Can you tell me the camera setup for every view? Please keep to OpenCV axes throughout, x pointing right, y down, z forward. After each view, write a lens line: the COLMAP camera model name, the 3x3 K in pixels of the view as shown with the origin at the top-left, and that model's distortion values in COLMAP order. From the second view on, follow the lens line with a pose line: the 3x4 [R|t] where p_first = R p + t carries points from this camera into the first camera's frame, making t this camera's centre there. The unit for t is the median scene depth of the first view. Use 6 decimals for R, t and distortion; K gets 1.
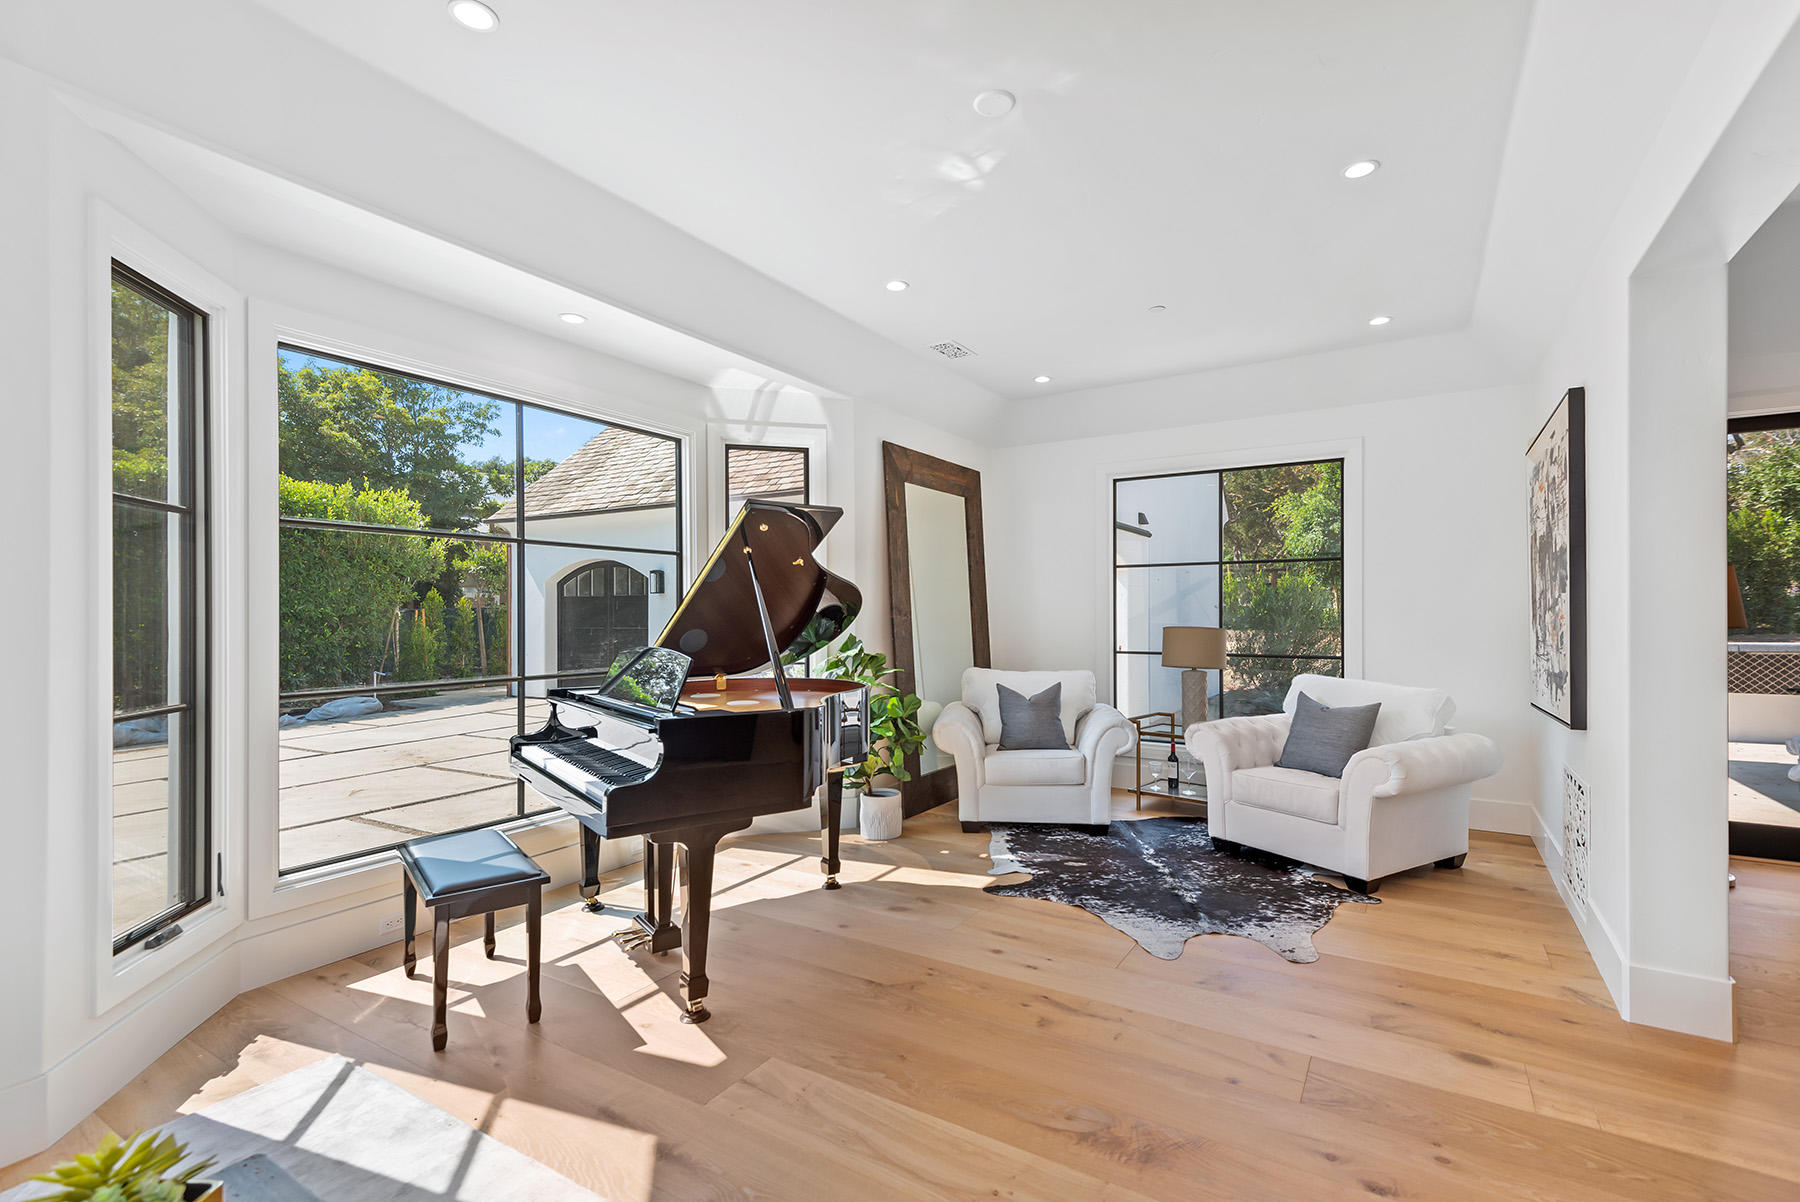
lens RADIAL K [[823.7, 0, 904.2], [0, 823.7, 616.6], [0, 0, 1]] dist [0.047692, -0.014809]
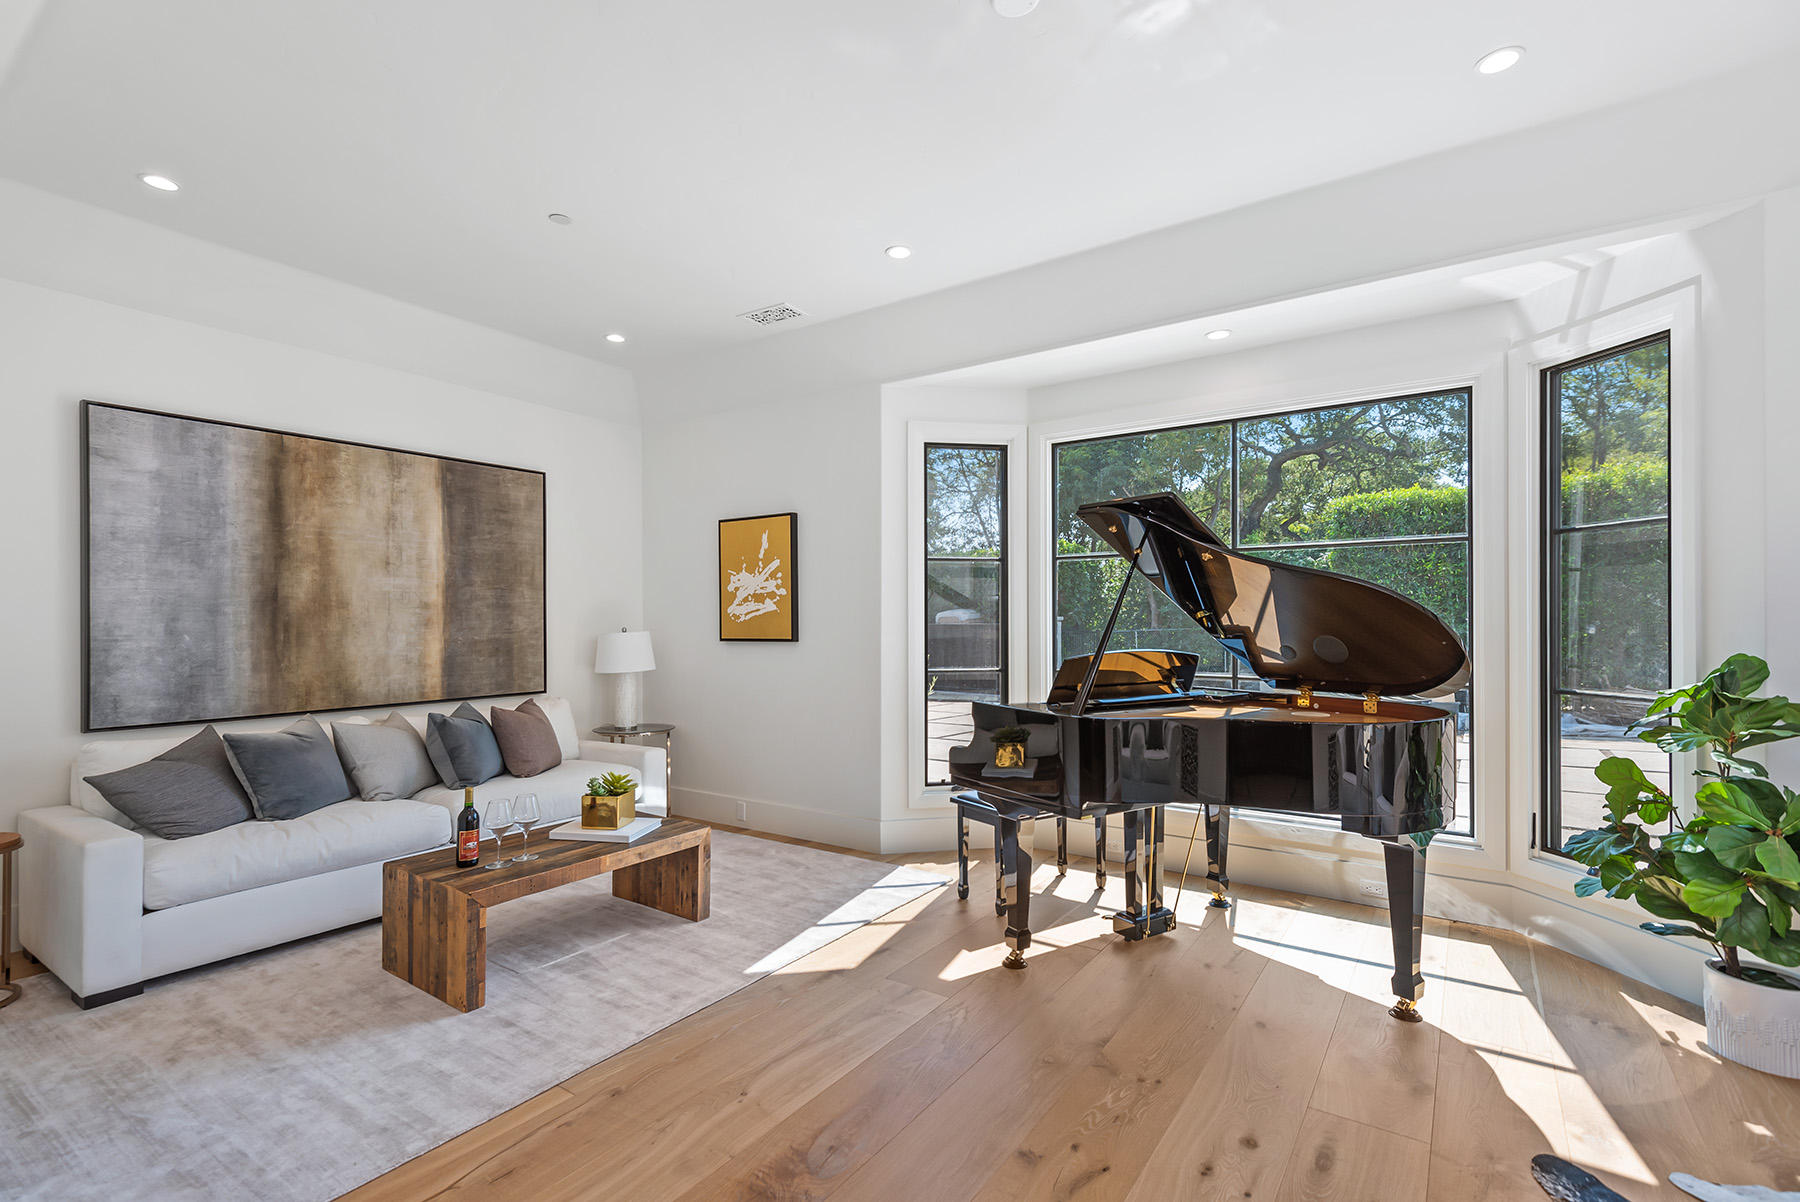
lens RADIAL K [[823.7, 0, 904.2], [0, 823.7, 616.6], [0, 0, 1]] dist [0.047692, -0.014809]
pose [[-0.051134, -0.002456, -0.998689, 0.638266], [-0.001144, 0.999996, -0.002400, -0.001459], [0.998691, 0.001020, -0.051136, 0.630435]]
